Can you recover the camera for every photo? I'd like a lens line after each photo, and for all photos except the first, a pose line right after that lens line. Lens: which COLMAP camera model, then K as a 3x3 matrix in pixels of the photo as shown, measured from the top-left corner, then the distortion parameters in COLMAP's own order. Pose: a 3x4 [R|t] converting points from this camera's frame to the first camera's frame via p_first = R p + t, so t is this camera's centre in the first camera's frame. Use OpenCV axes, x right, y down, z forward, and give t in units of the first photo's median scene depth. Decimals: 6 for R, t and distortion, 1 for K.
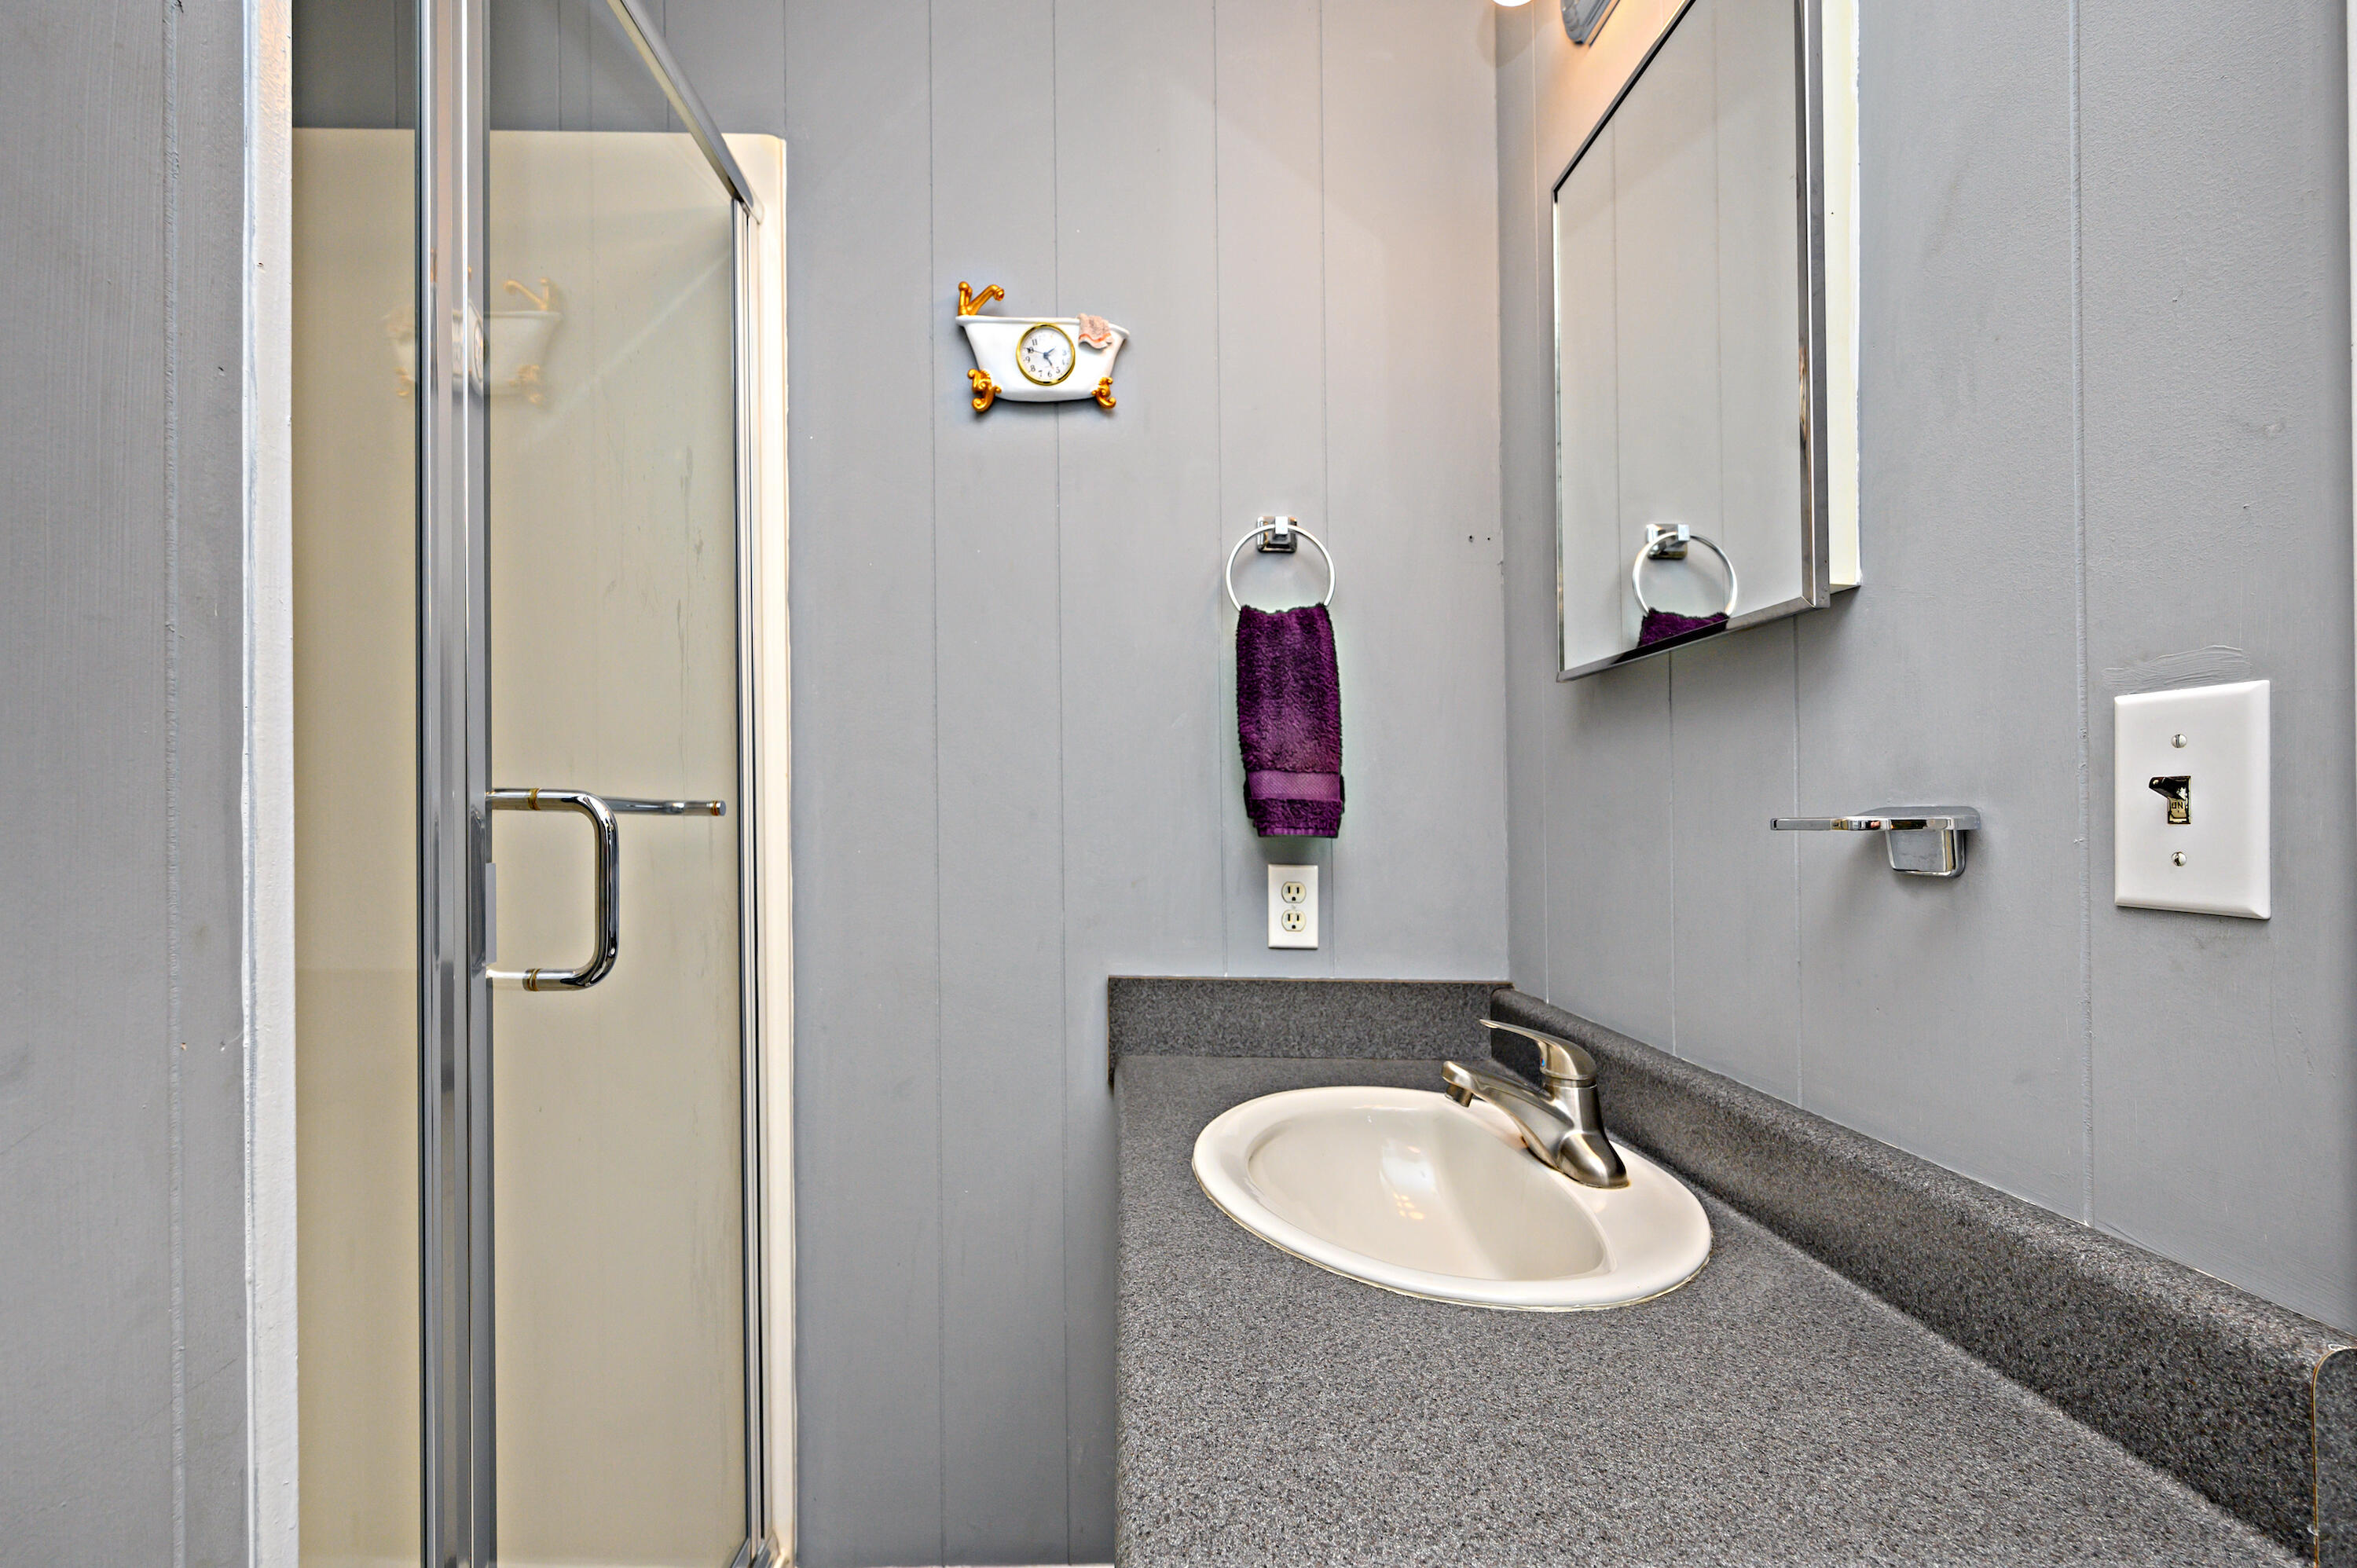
lens RADIAL K [[991.9, 0, 1173.0], [0, 991.9, 836.3], [0, 0, 1]] dist [0.000903, -0.000168]
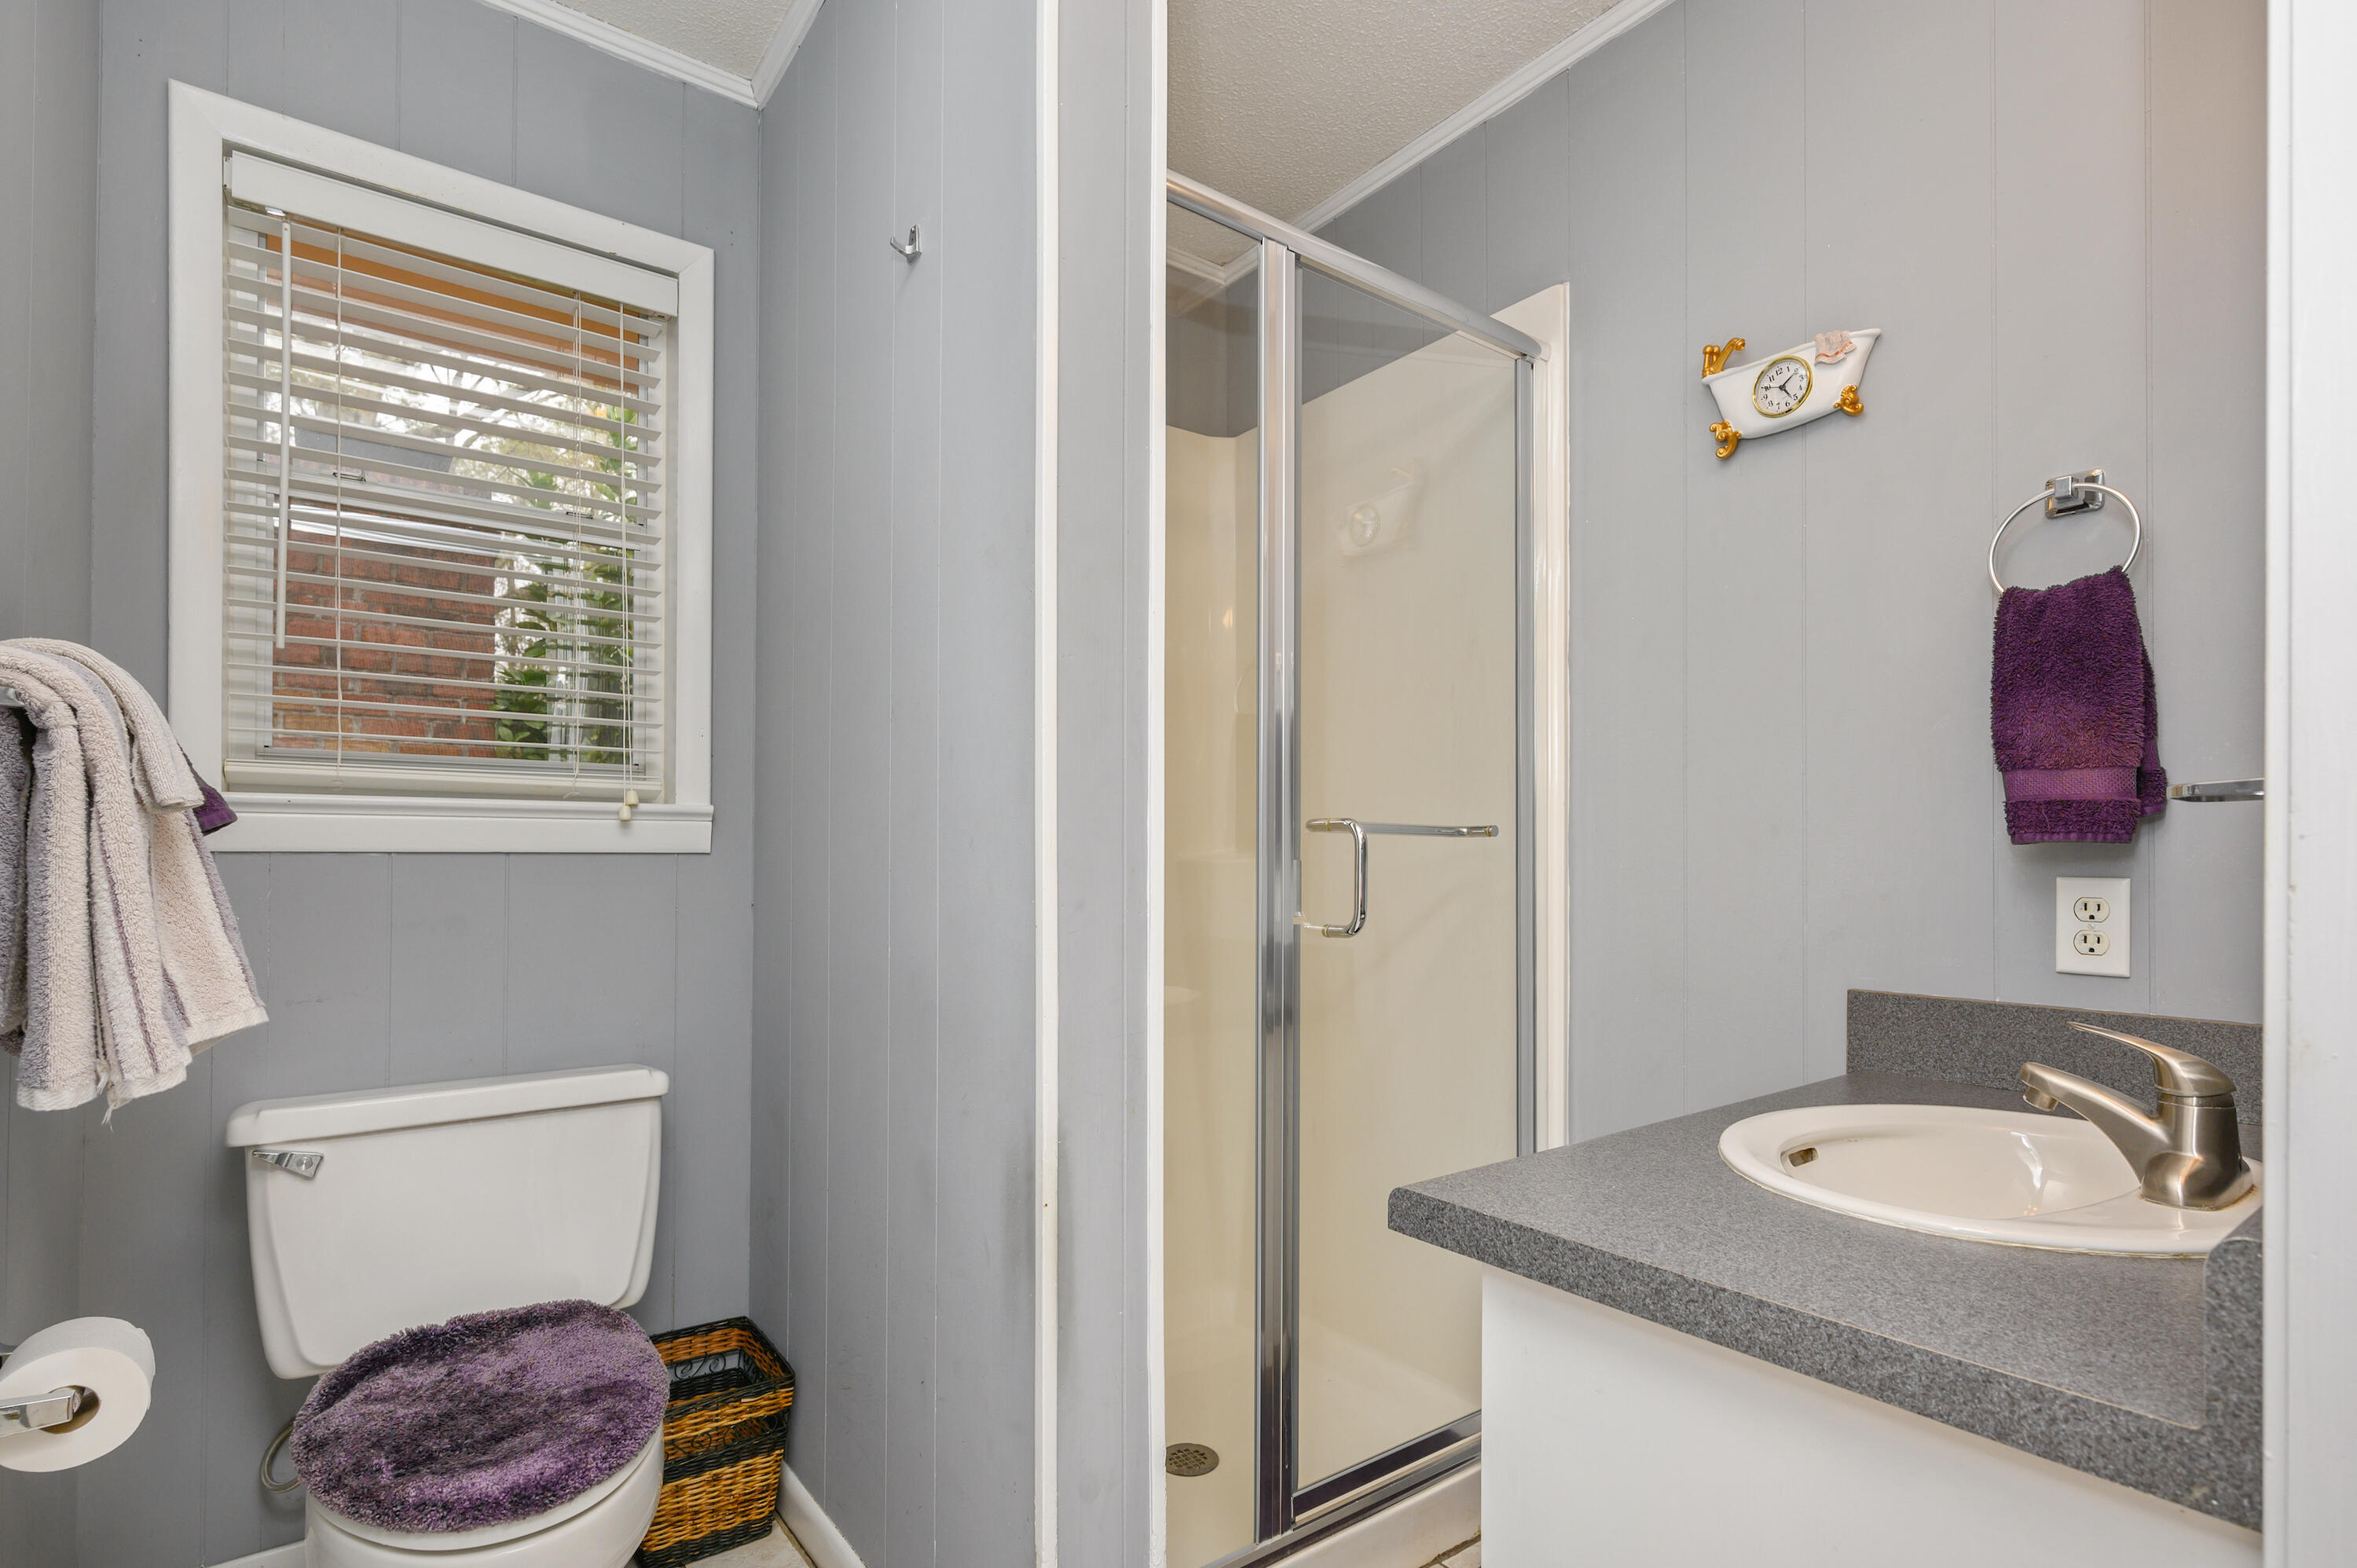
lens RADIAL K [[1123.7, 0, 1177.1], [0, 1123.7, 881.4], [0, 0, 1]] dist [-0.000895, -0.000069]
pose [[0.595527, 0.001984, -0.803333, 0.438875], [-0.003297, 0.999995, 0.000026, 0.035705], [0.803329, 0.002634, 0.595530, -0.209902]]
